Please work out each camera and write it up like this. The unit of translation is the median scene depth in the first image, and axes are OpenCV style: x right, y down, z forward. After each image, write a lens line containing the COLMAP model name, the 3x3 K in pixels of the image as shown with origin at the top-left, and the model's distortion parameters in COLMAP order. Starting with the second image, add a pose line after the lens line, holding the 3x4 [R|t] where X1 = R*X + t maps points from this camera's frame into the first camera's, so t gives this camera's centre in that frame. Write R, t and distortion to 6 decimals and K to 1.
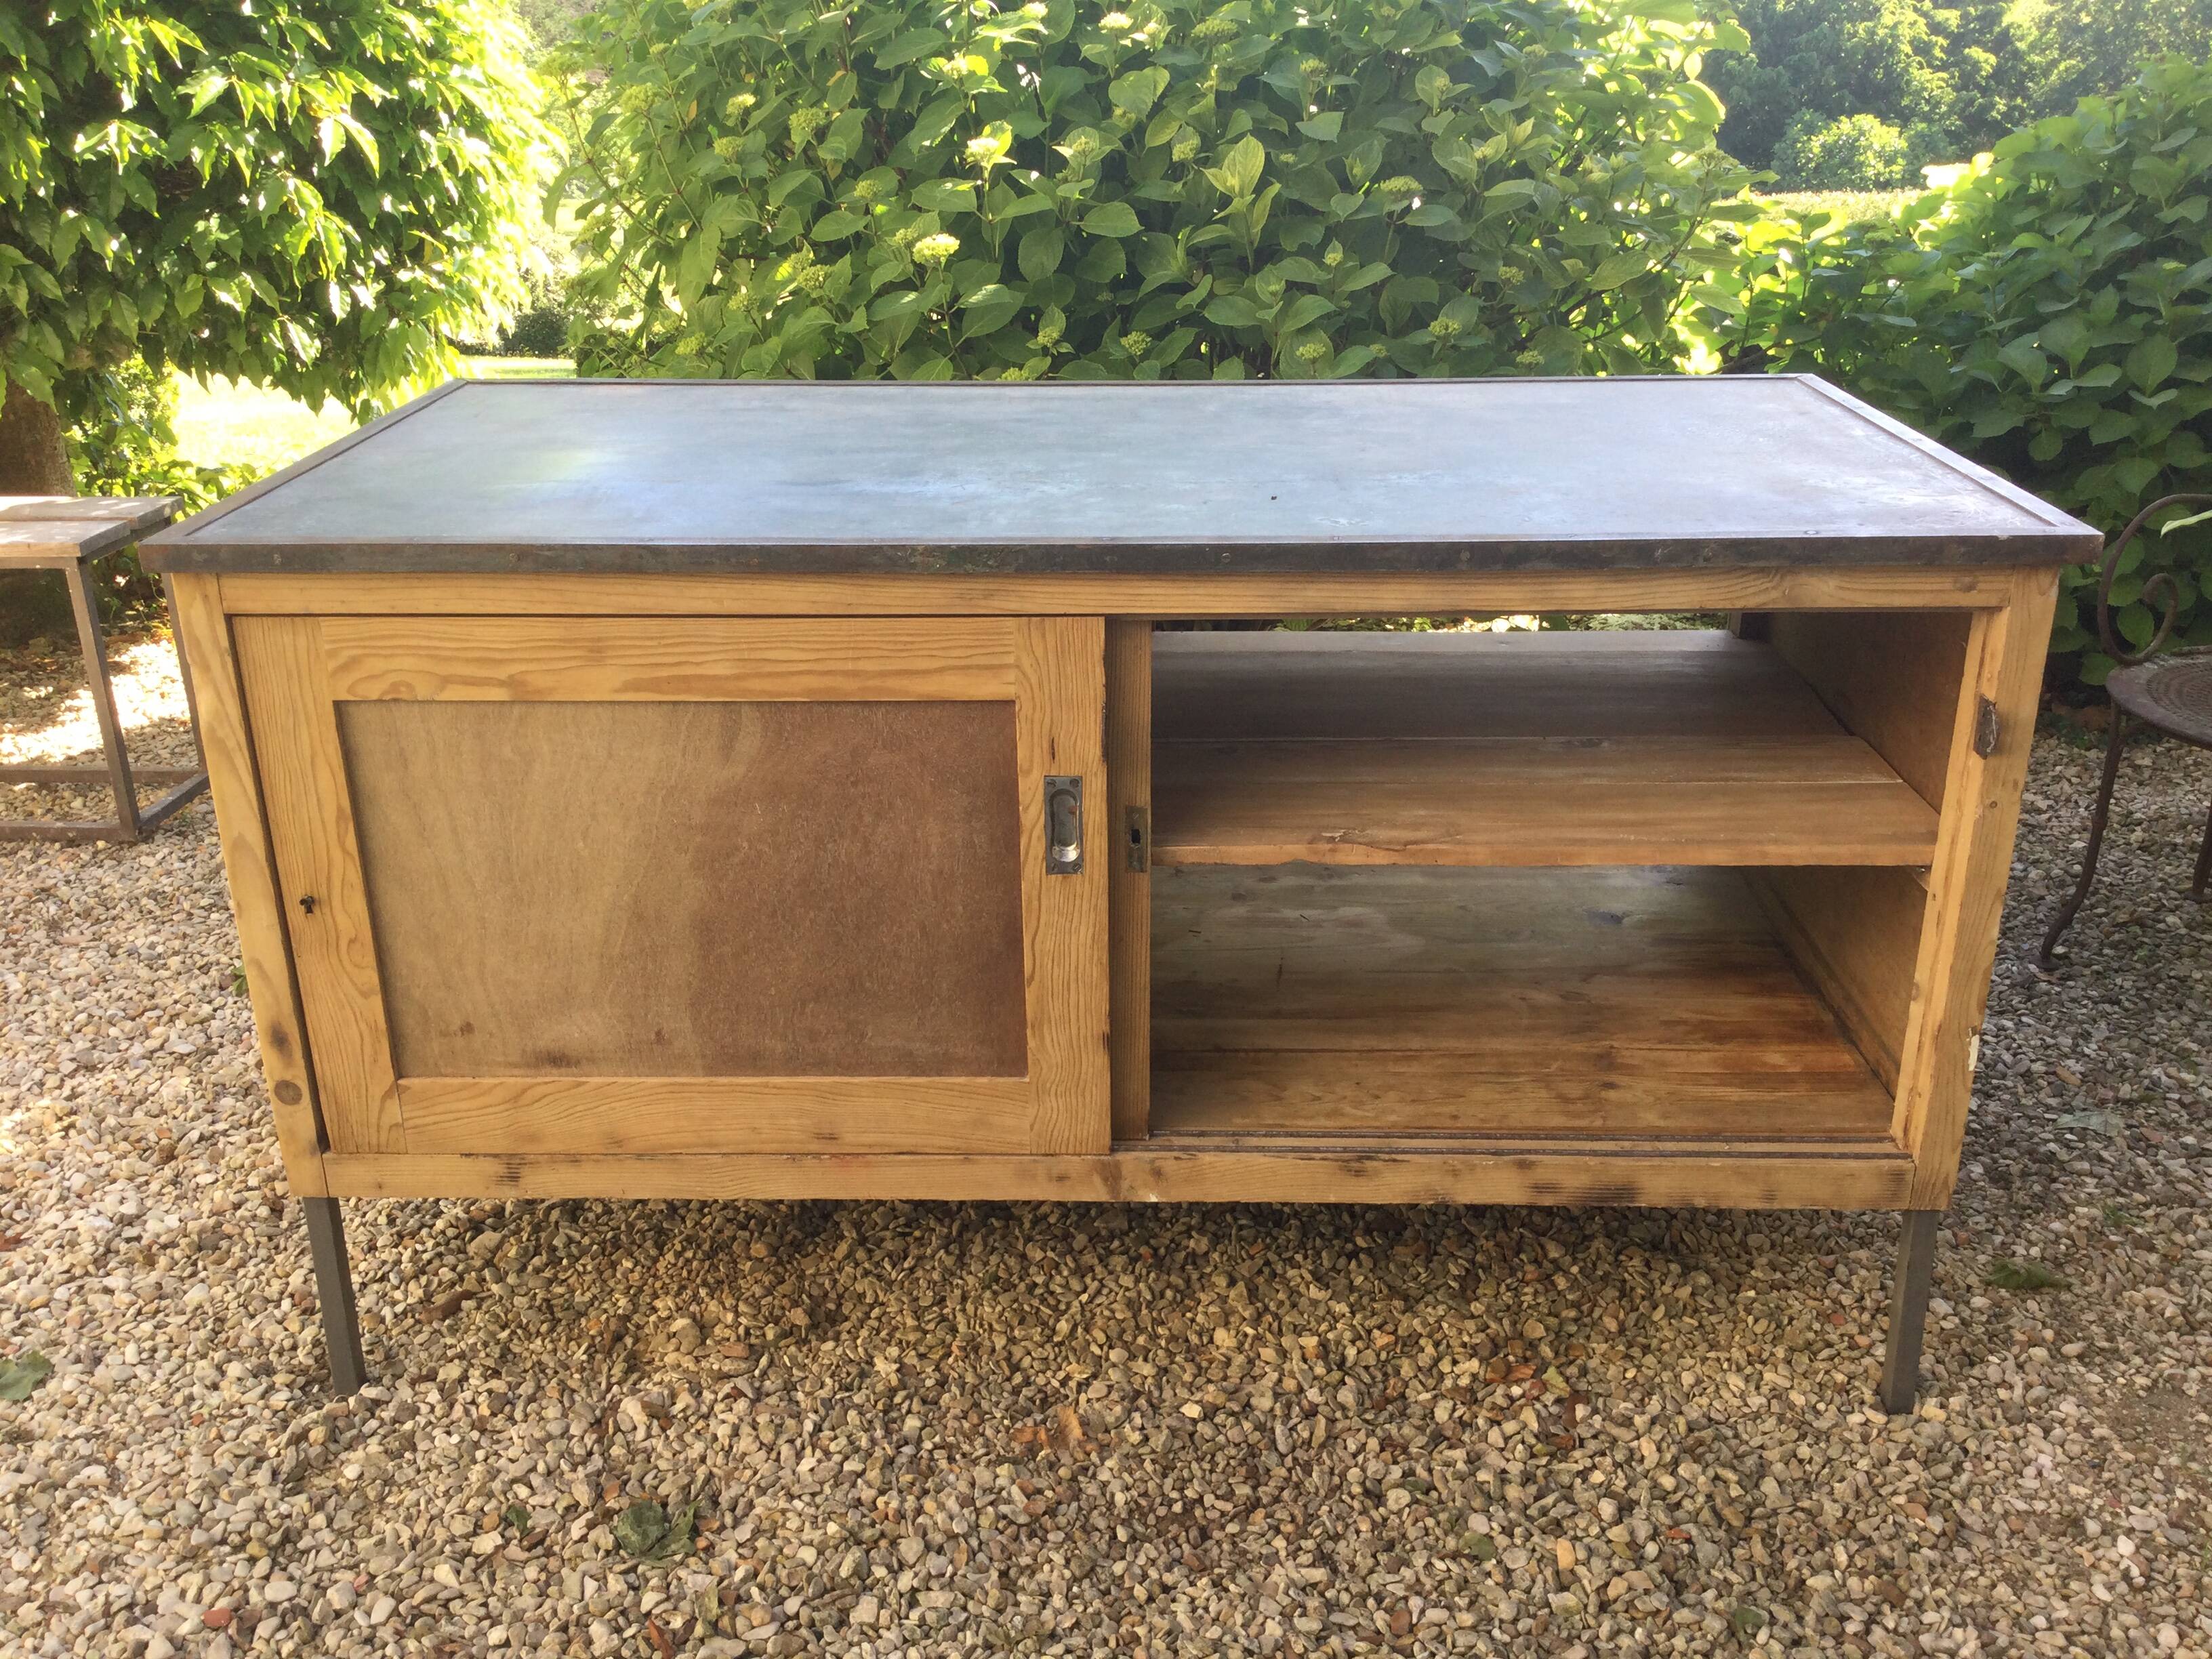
lens RADIAL K [[2003.8, 0, 1101.9], [0, 2003.8, 839.1], [0, 0, 1]] dist [0.097565, -0.185297]
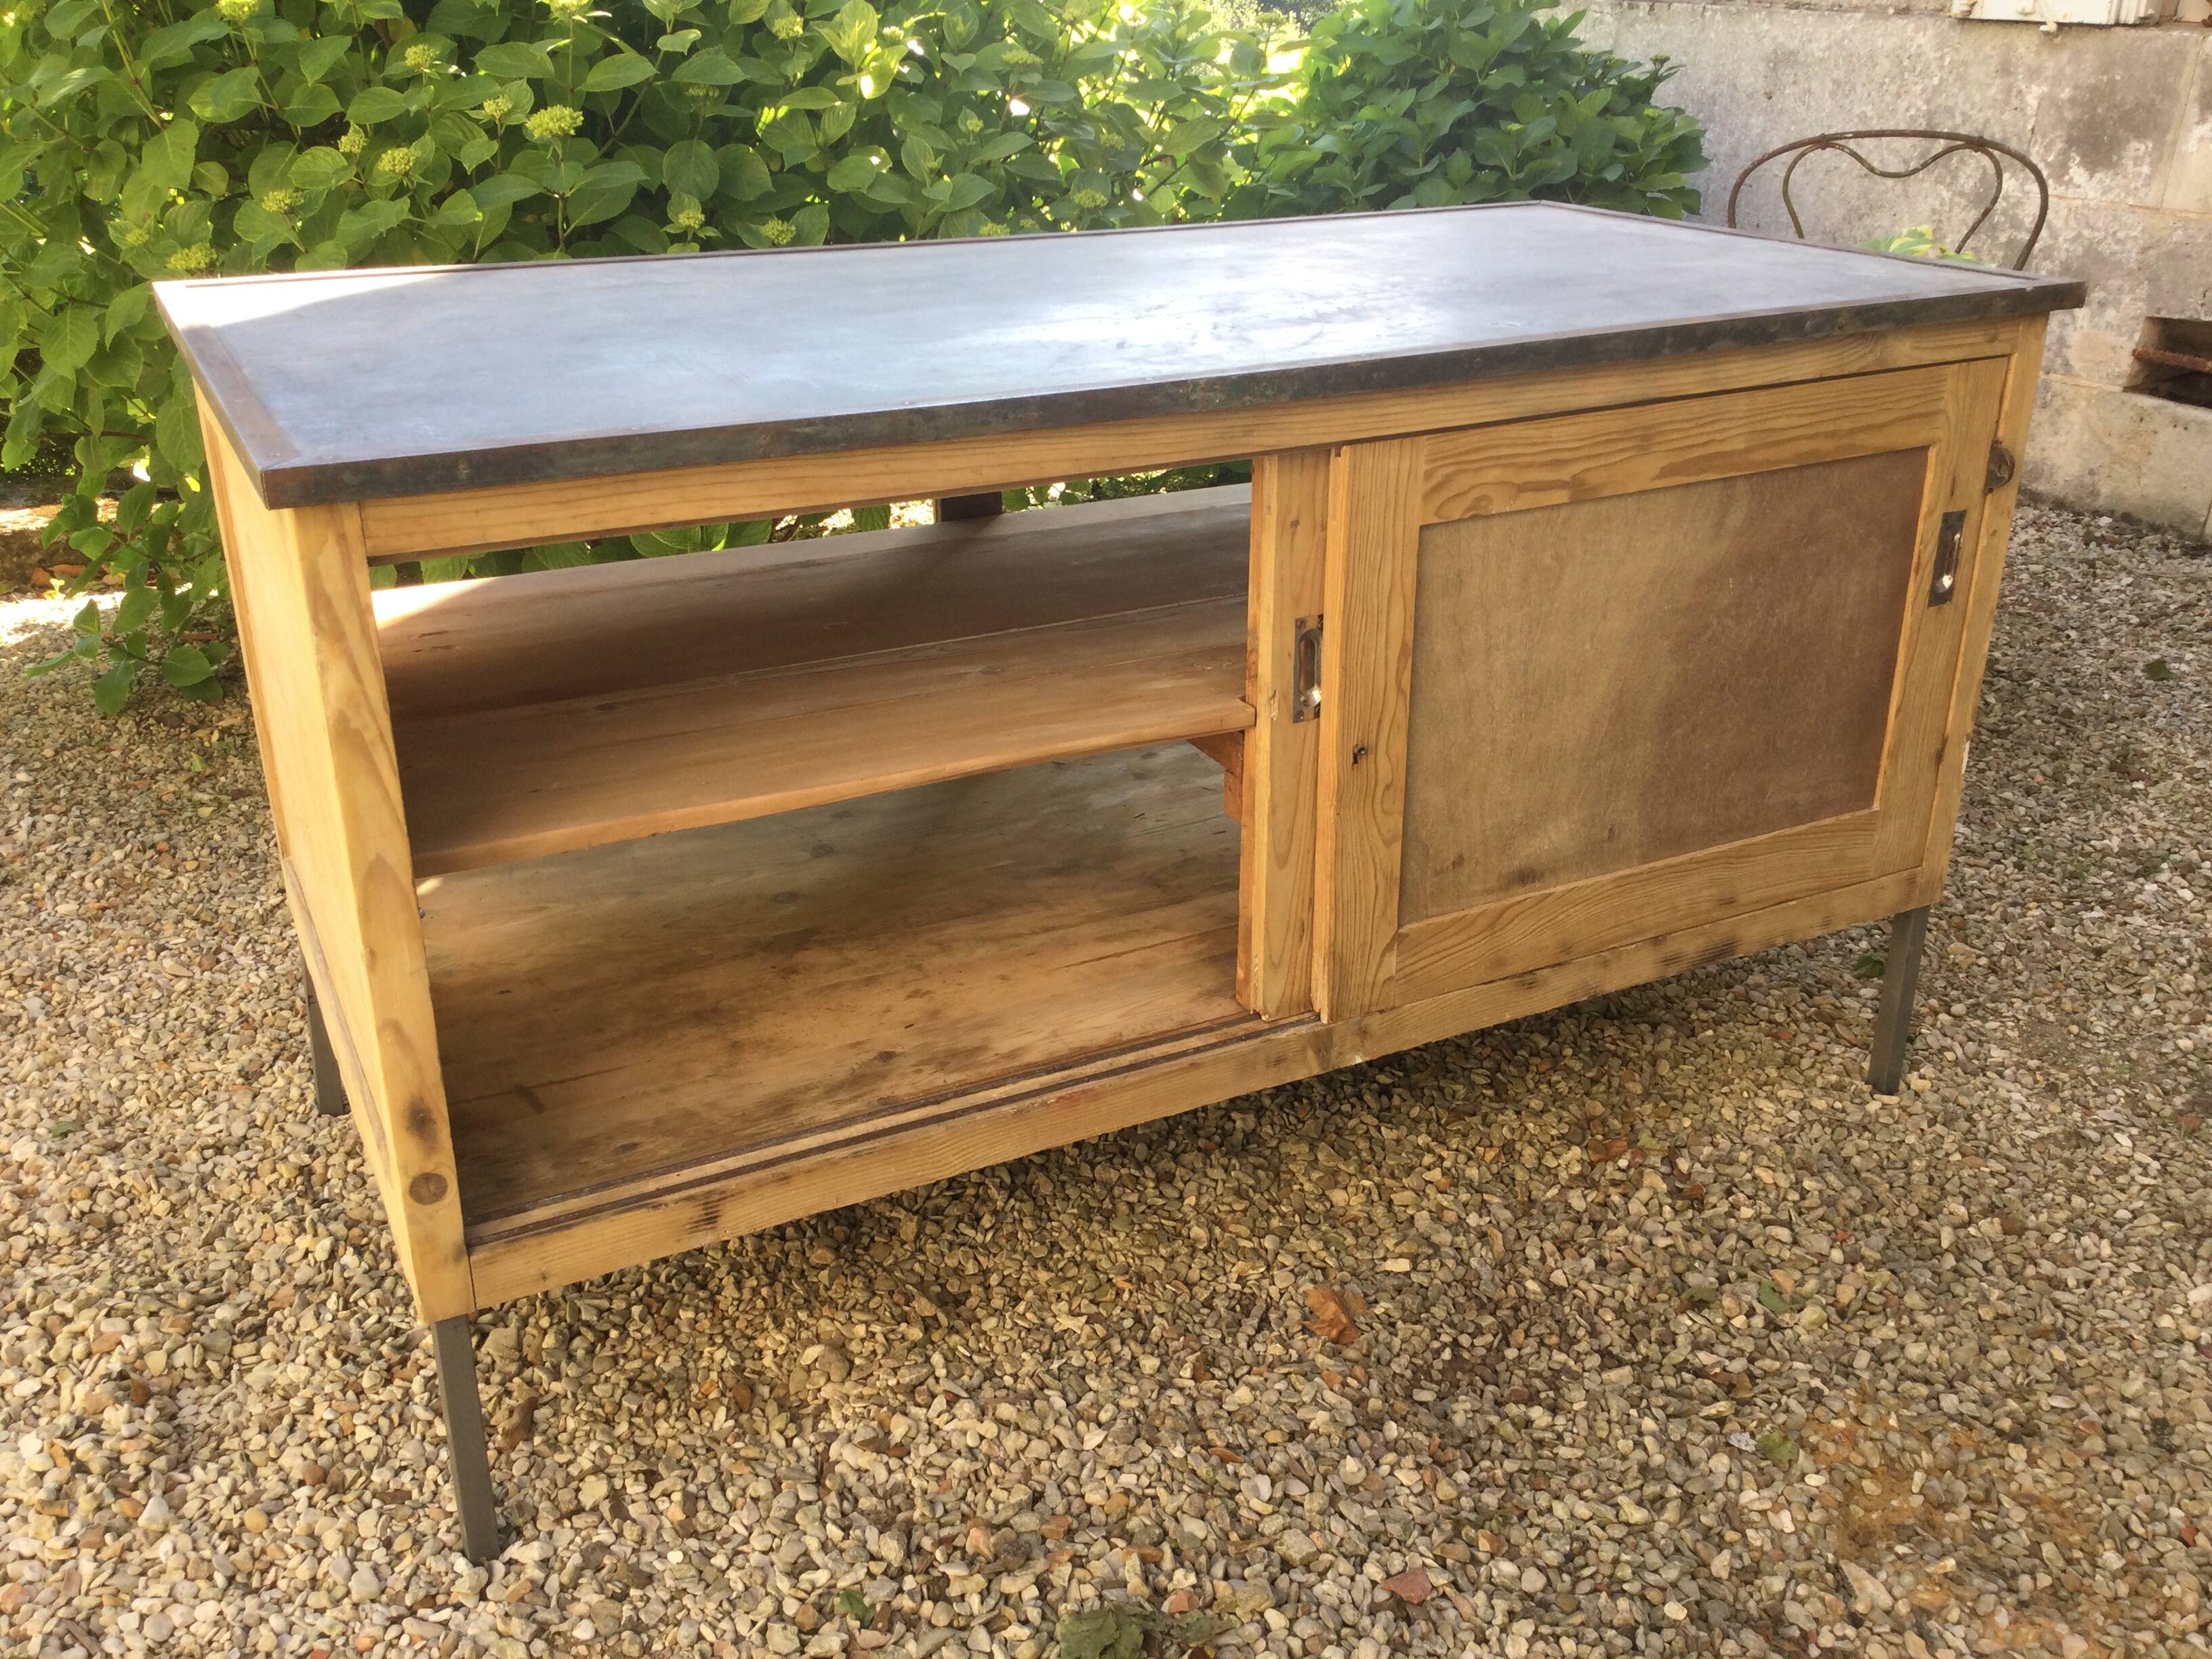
lens RADIAL K [[1991.9, 0, 1099.1], [0, 1991.9, 842.0], [0, 0, 1]] dist [0.125046, -0.255994]
pose [[0.872407, -0.187786, 0.451267, -0.460280], [0.177124, 0.981960, 0.066200, -0.008535], [-0.455557, 0.022177, 0.889930, 0.185342]]
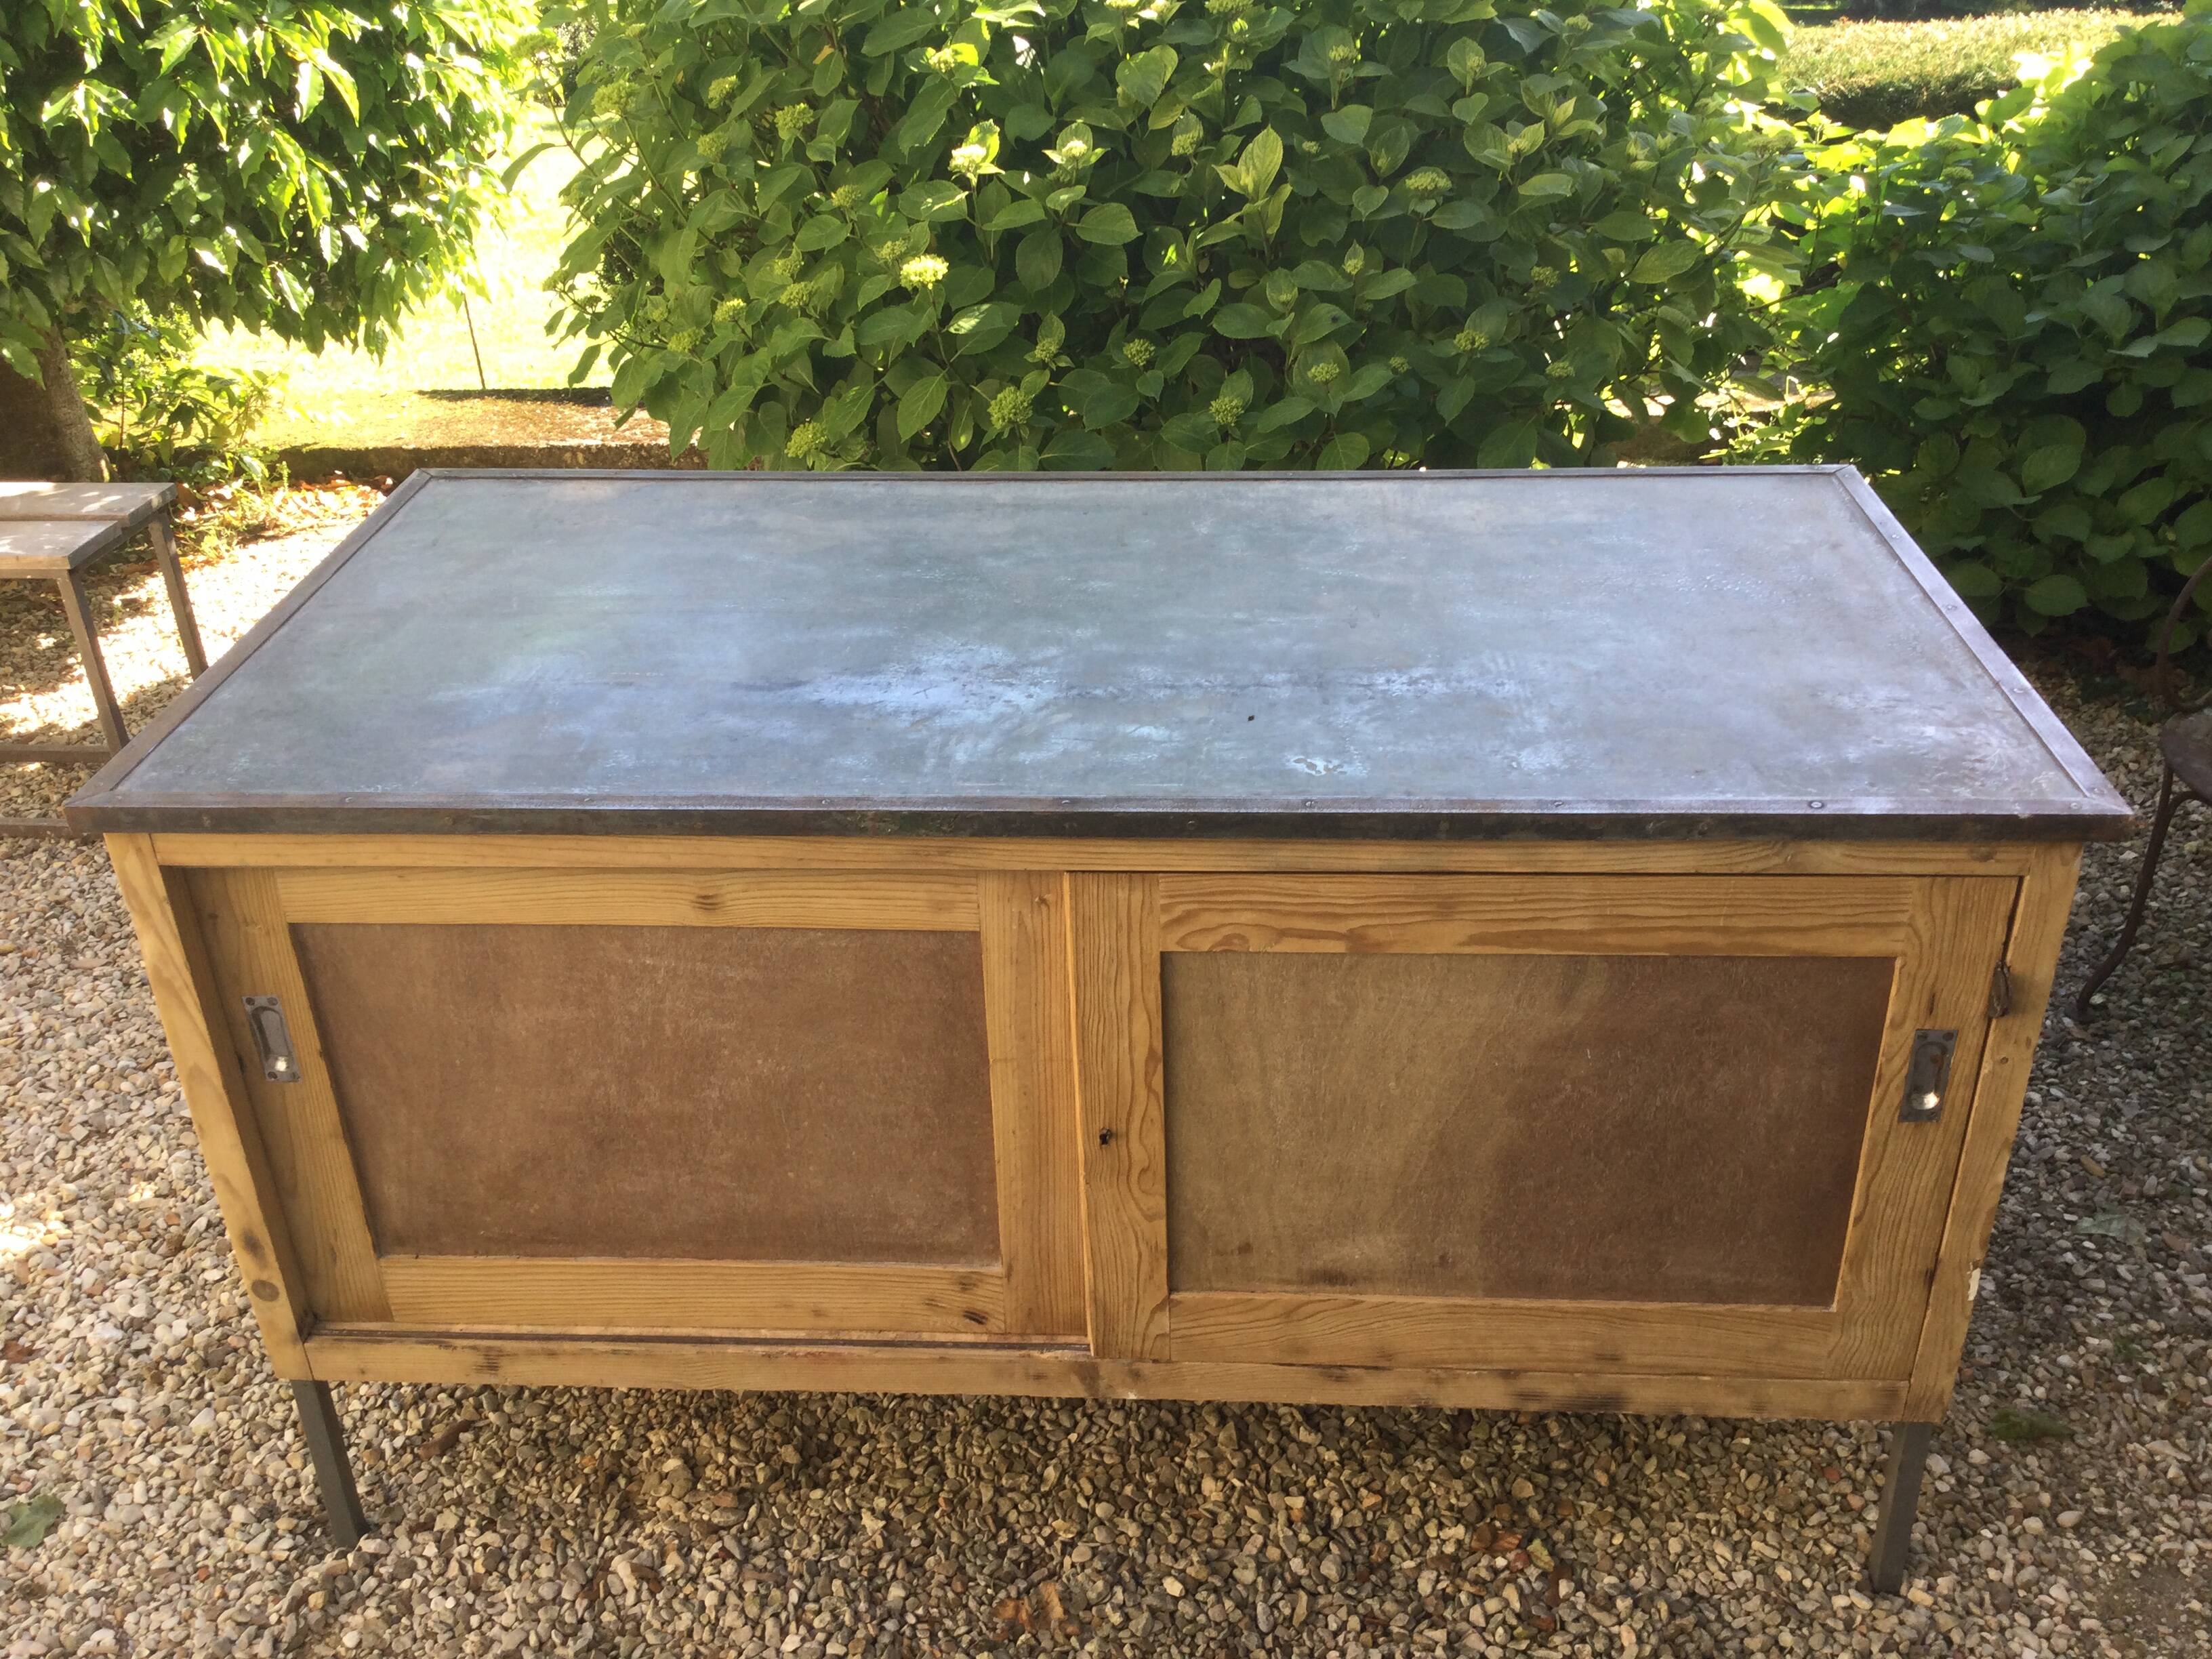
lens RADIAL K [[2013.3, 0, 1097.6], [0, 2013.3, 829.7], [0, 0, 1]] dist [0.064665, -0.110904]
pose [[0.999392, 0.000153, -0.034866, 0.039980], [0.004177, 0.992263, 0.124082, -0.205178], [0.034616, -0.124152, 0.991659, 0.043875]]
